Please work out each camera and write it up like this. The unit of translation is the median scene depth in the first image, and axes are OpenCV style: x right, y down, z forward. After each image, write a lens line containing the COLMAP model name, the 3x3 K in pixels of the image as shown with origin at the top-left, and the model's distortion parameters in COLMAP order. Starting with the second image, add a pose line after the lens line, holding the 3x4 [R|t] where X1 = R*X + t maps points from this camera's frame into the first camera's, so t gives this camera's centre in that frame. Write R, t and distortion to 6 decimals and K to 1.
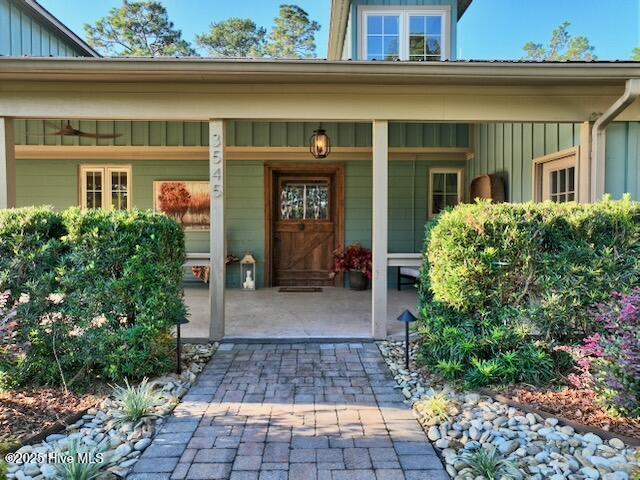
lens RADIAL K [[447.5, 0, 320.0], [0, 447.5, 240.0], [0, 0, 1]] dist [-0.001662, 0.010099]
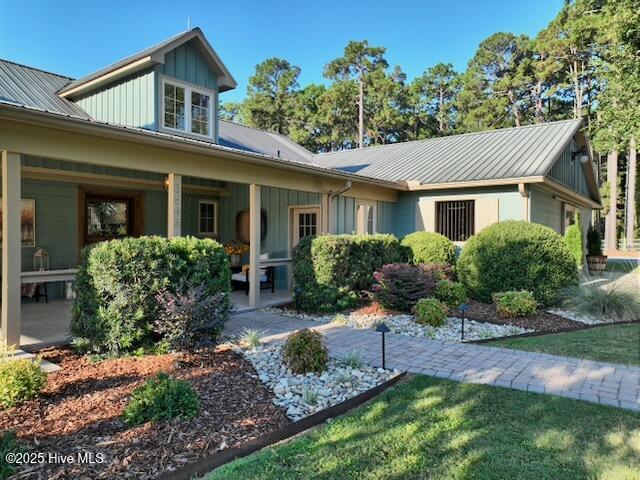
lens RADIAL K [[447.5, 0, 320.0], [0, 447.5, 240.0], [0, 0, 1]] dist [-0.001662, 0.010099]
pose [[0.612524, -0.005951, 0.790430, -0.984251], [0.016822, 0.999843, -0.005508, -0.030386], [-0.790273, 0.016671, 0.612528, -0.250008]]
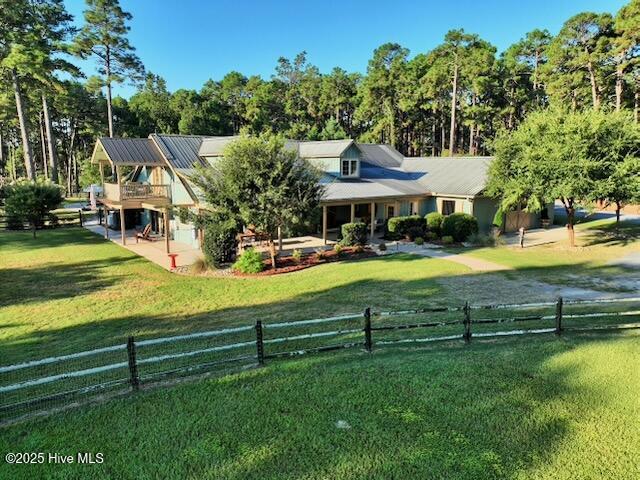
lens RADIAL K [[447.5, 0, 320.0], [0, 447.5, 240.0], [0, 0, 1]] dist [-0.001662, 0.010099]
pose [[0.791250, -0.102176, 0.602895, -3.741527], [0.014188, 0.988743, 0.148948, -0.616517], [-0.611328, -0.109302, 0.783793, -3.049433]]
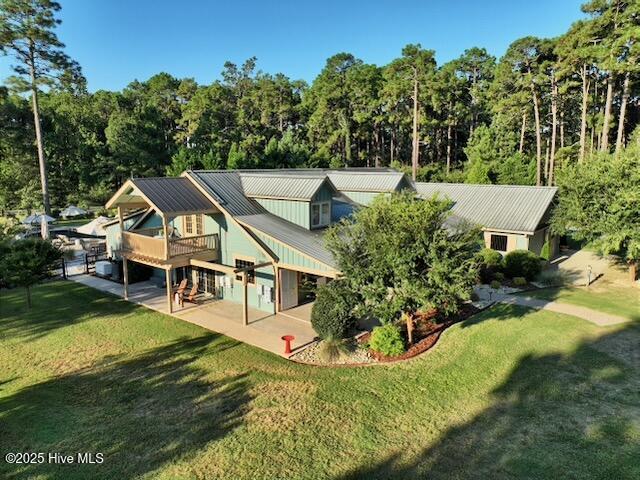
lens RADIAL K [[447.5, 0, 320.0], [0, 447.5, 240.0], [0, 0, 1]] dist [-0.001662, 0.010099]
pose [[0.632296, -0.133179, 0.763194, -4.613409], [0.019211, 0.987506, 0.156405, -1.108109], [-0.774488, -0.084233, 0.626955, -1.226368]]
